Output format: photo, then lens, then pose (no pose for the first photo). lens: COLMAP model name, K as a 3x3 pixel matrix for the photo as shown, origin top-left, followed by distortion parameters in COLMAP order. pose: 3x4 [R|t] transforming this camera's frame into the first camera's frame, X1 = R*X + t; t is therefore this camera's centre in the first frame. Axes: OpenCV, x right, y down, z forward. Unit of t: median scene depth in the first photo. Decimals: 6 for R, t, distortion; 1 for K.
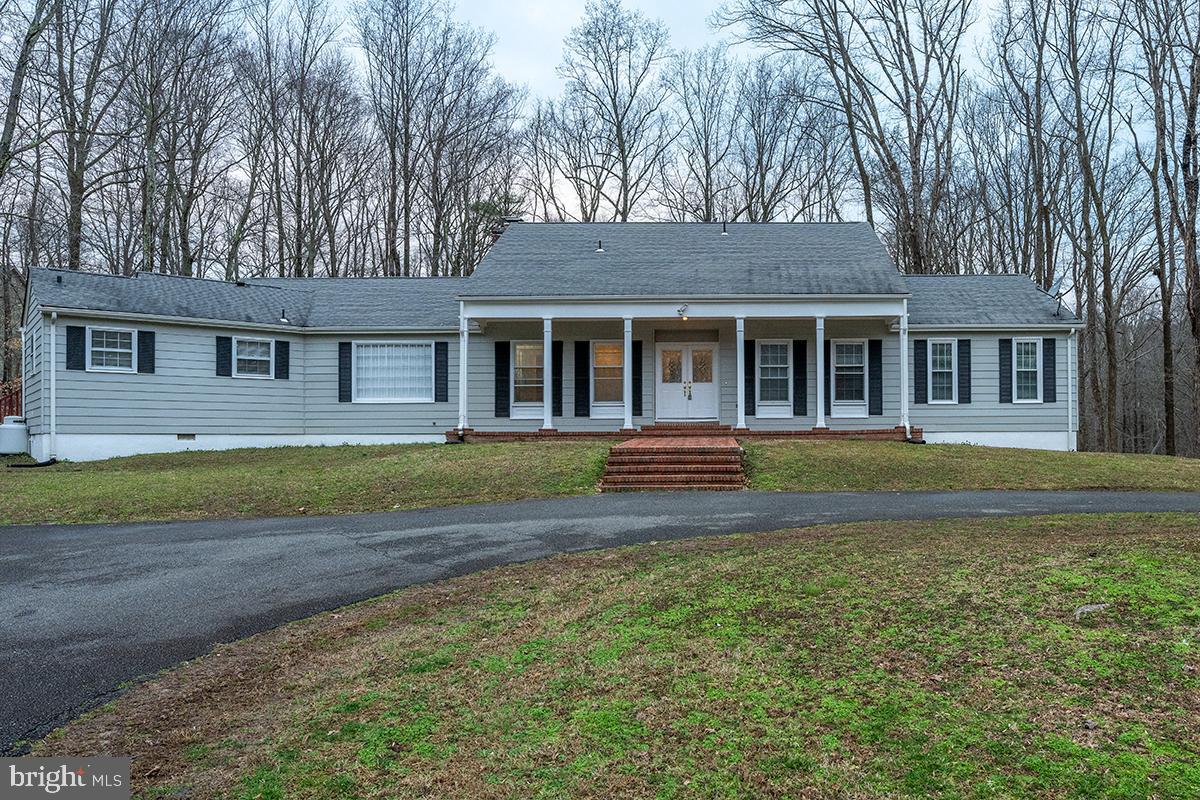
lens RADIAL K [[755.5, 0, 600.0], [0, 755.5, 400.0], [0, 0, 1]] dist [0.001122, 0.000286]
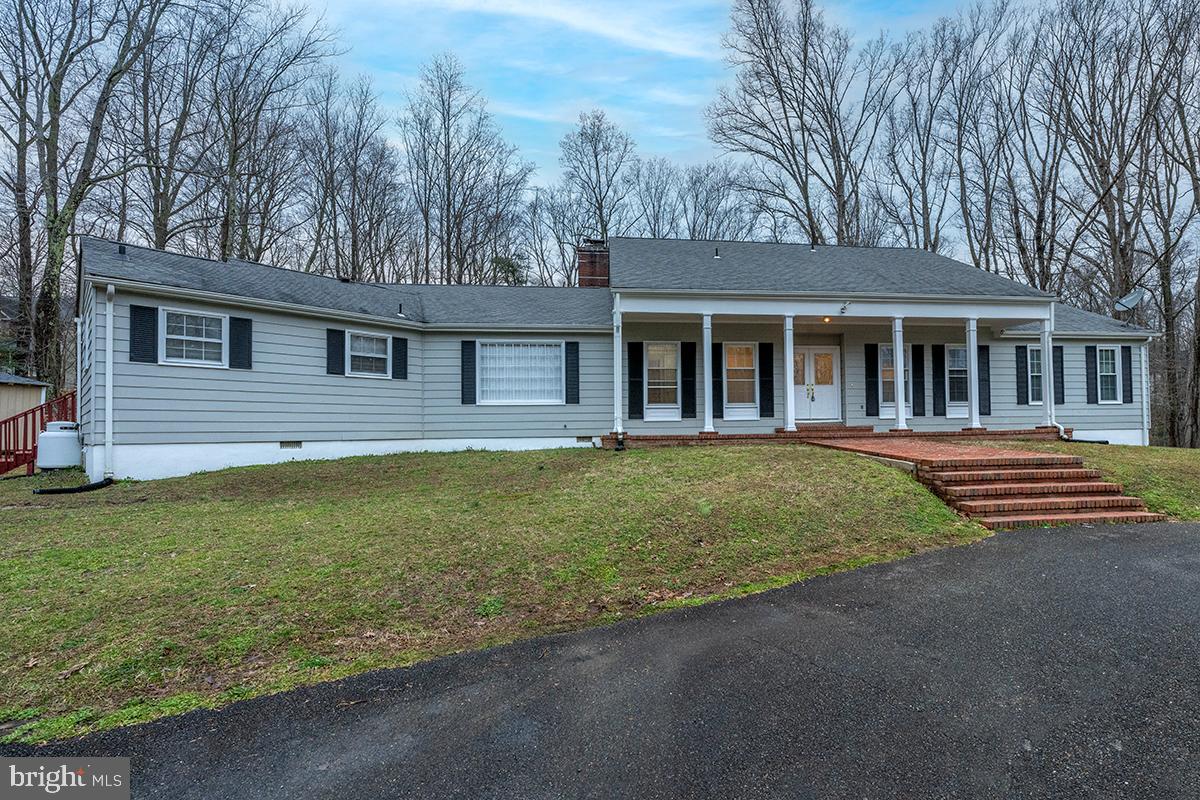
lens RADIAL K [[472.2, 0, 601.9], [0, 472.2, 404.7], [0, 0, 1]] dist [-0.000927, 0.000172]
pose [[0.990029, -0.001444, 0.140860, -0.270889], [0.001877, 0.999994, -0.002943, 0.005808], [-0.140855, 0.003178, 0.990025, 0.416239]]
